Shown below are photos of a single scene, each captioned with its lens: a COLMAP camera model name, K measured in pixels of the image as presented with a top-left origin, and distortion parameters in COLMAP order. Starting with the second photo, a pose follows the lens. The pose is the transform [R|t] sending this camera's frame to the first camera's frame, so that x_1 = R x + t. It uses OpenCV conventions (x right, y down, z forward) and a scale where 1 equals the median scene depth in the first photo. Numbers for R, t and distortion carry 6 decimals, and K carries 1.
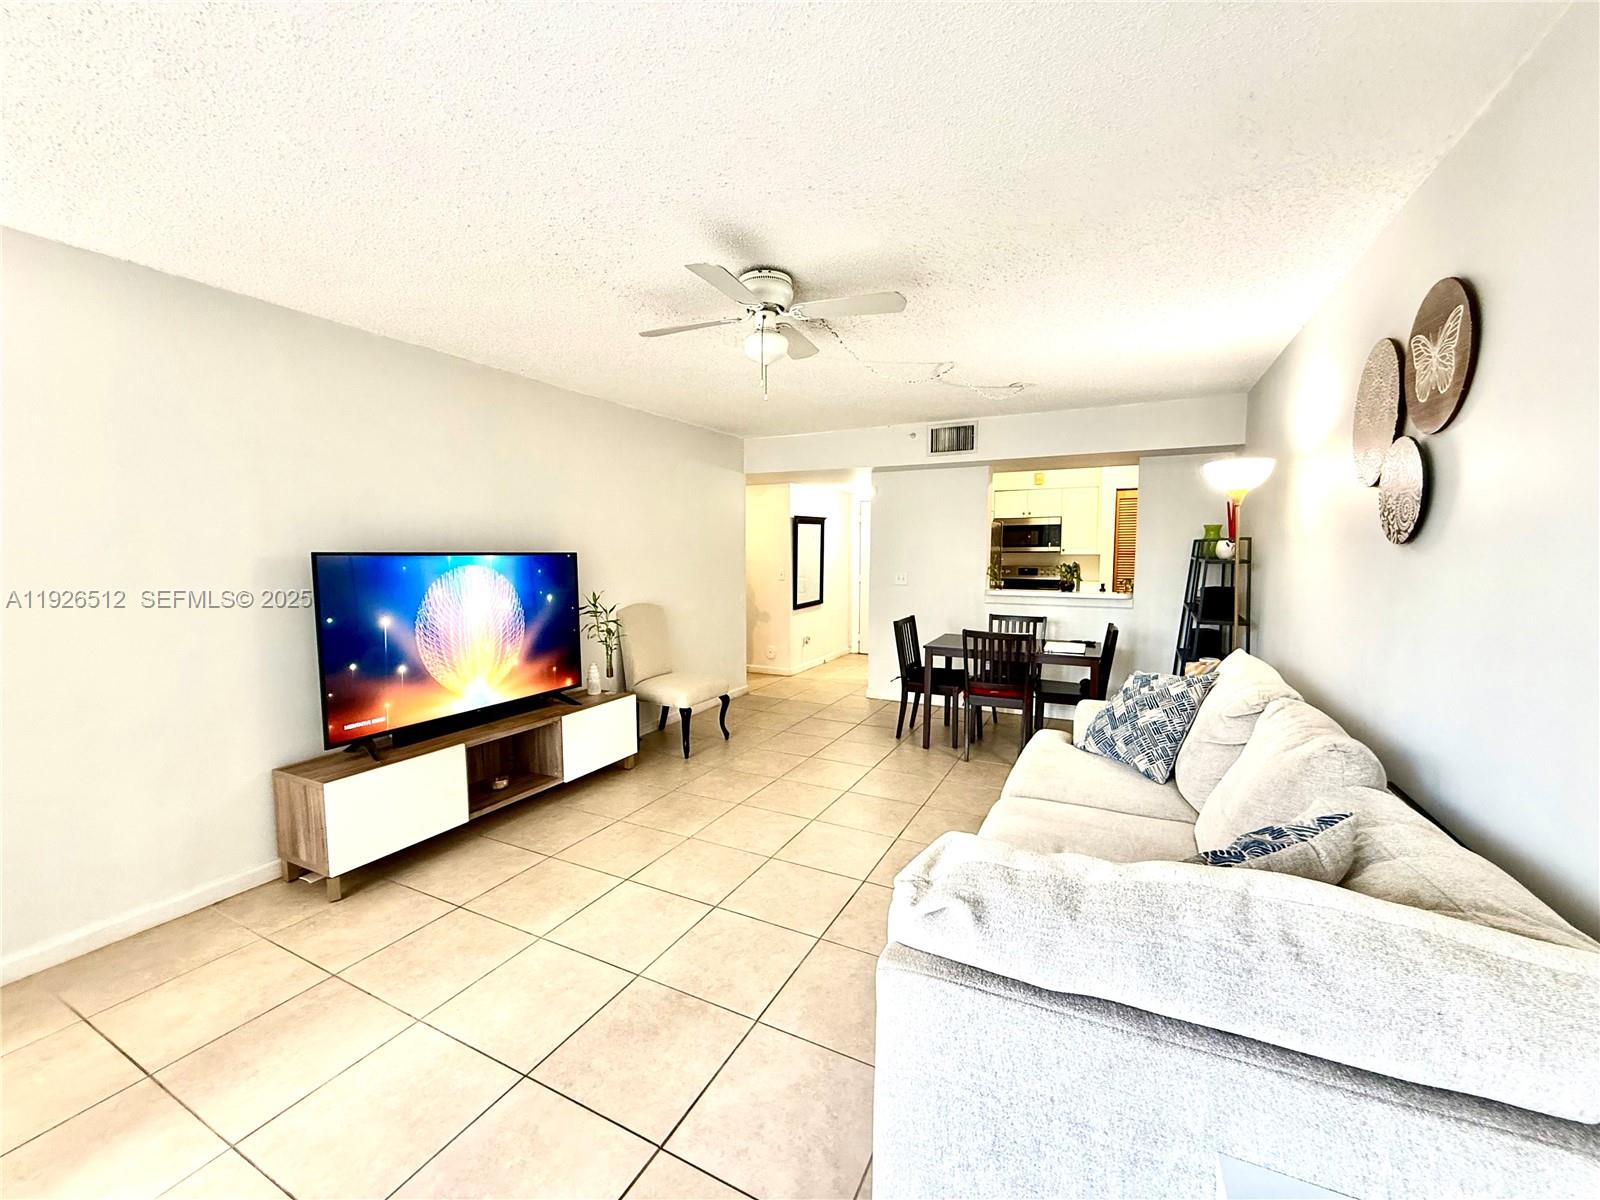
lens RADIAL K [[638.1, 0, 794.2], [0, 638.1, 599.3], [0, 0, 1]] dist [0.002539, -0.000274]
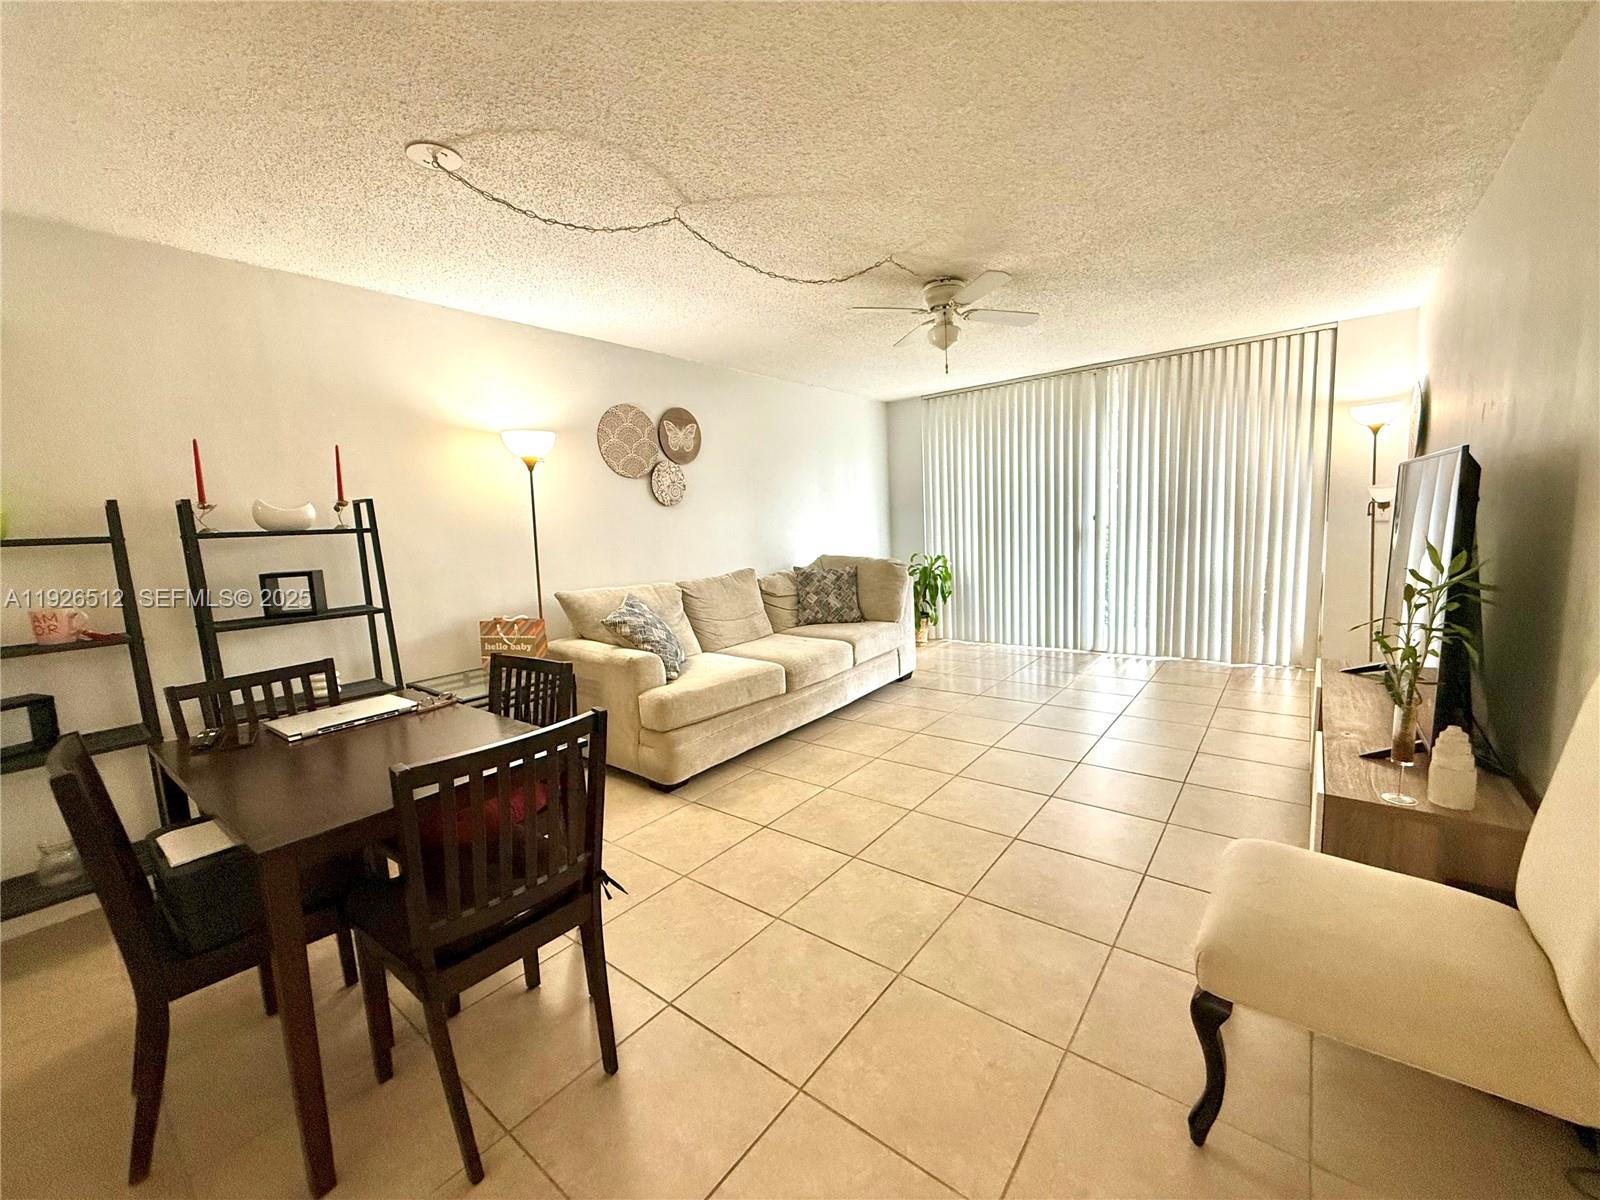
lens RADIAL K [[638.1, 0, 798.9], [0, 638.1, 605.1], [0, 0, 1]] dist [0.002539, -0.000274]
pose [[-0.979990, 0.024948, 0.197475, 0.003874], [0.066749, 0.975856, 0.207967, -0.124100], [-0.187518, 0.216987, -0.957995, 2.152405]]
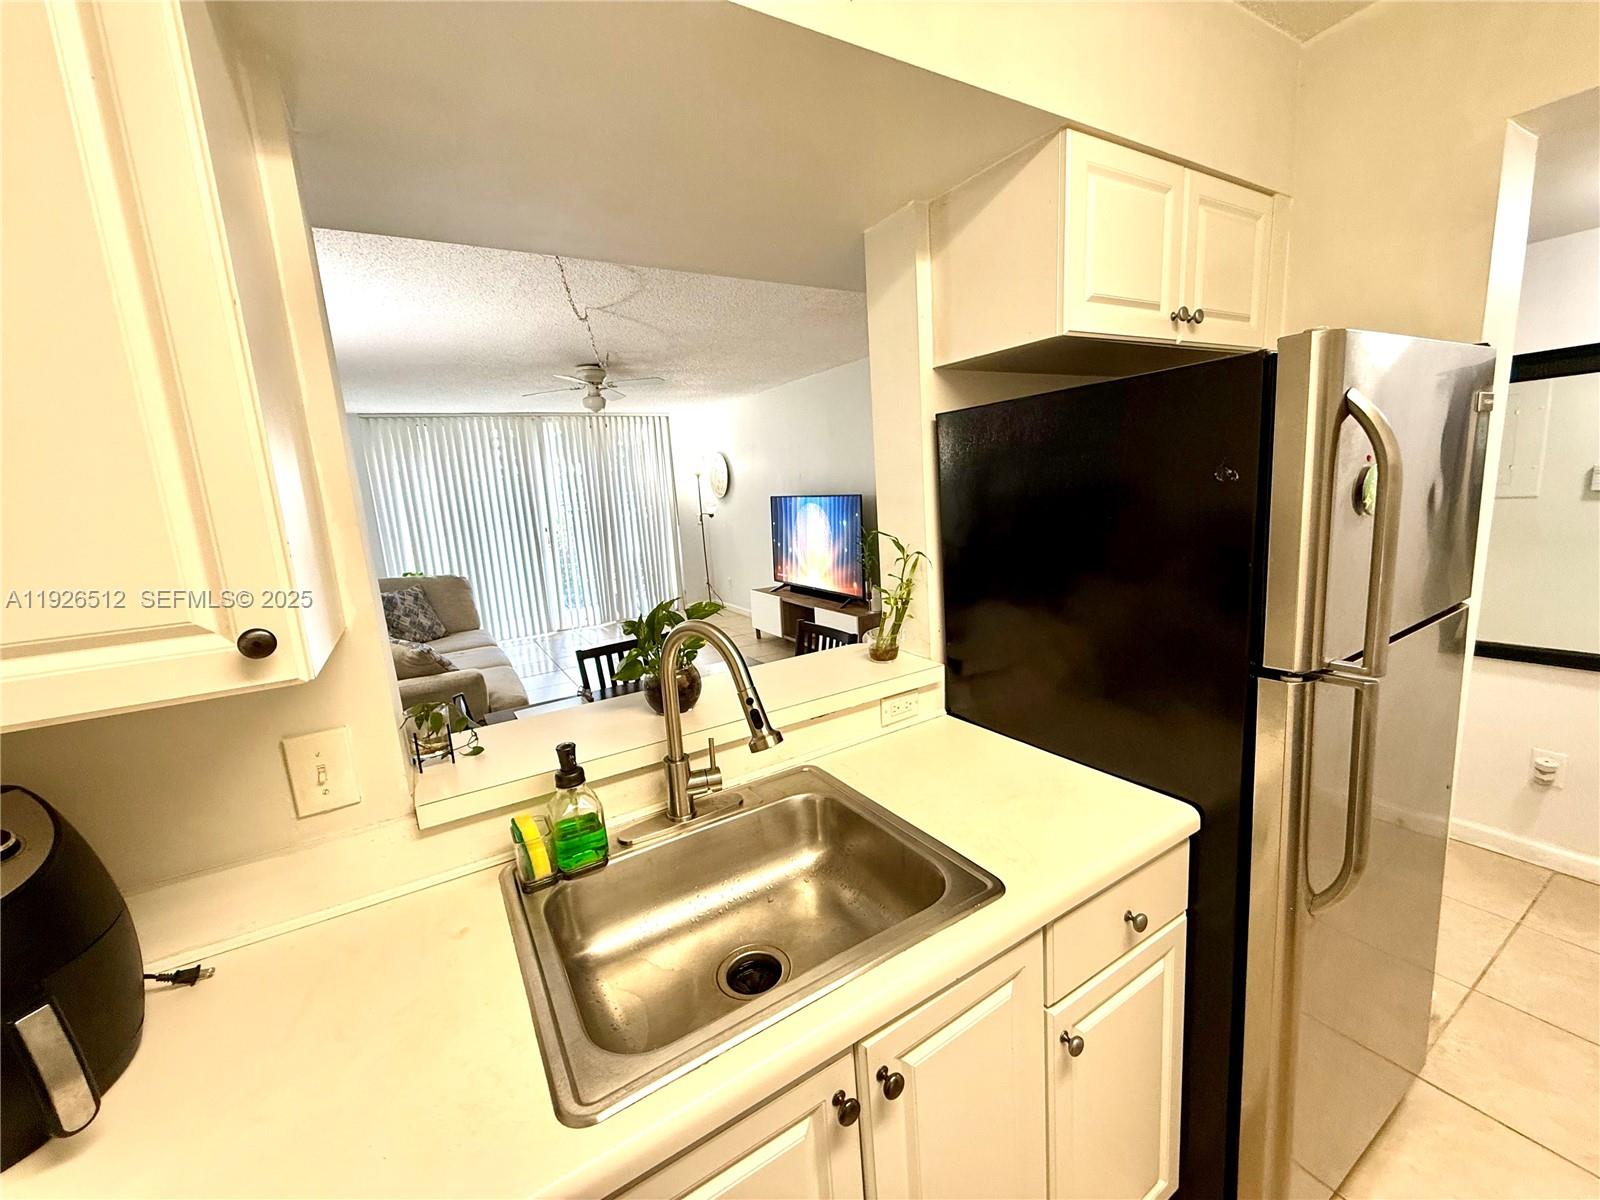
lens RADIAL K [[638.1, 0, 795.2], [0, 638.1, 598.1], [0, 0, 1]] dist [0.002539, -0.000274]
pose [[-0.529331, 0.185893, -0.827800, 1.155883], [-0.000690, 0.975606, 0.219526, -0.212492], [0.848415, 0.116773, -0.516290, 2.234586]]
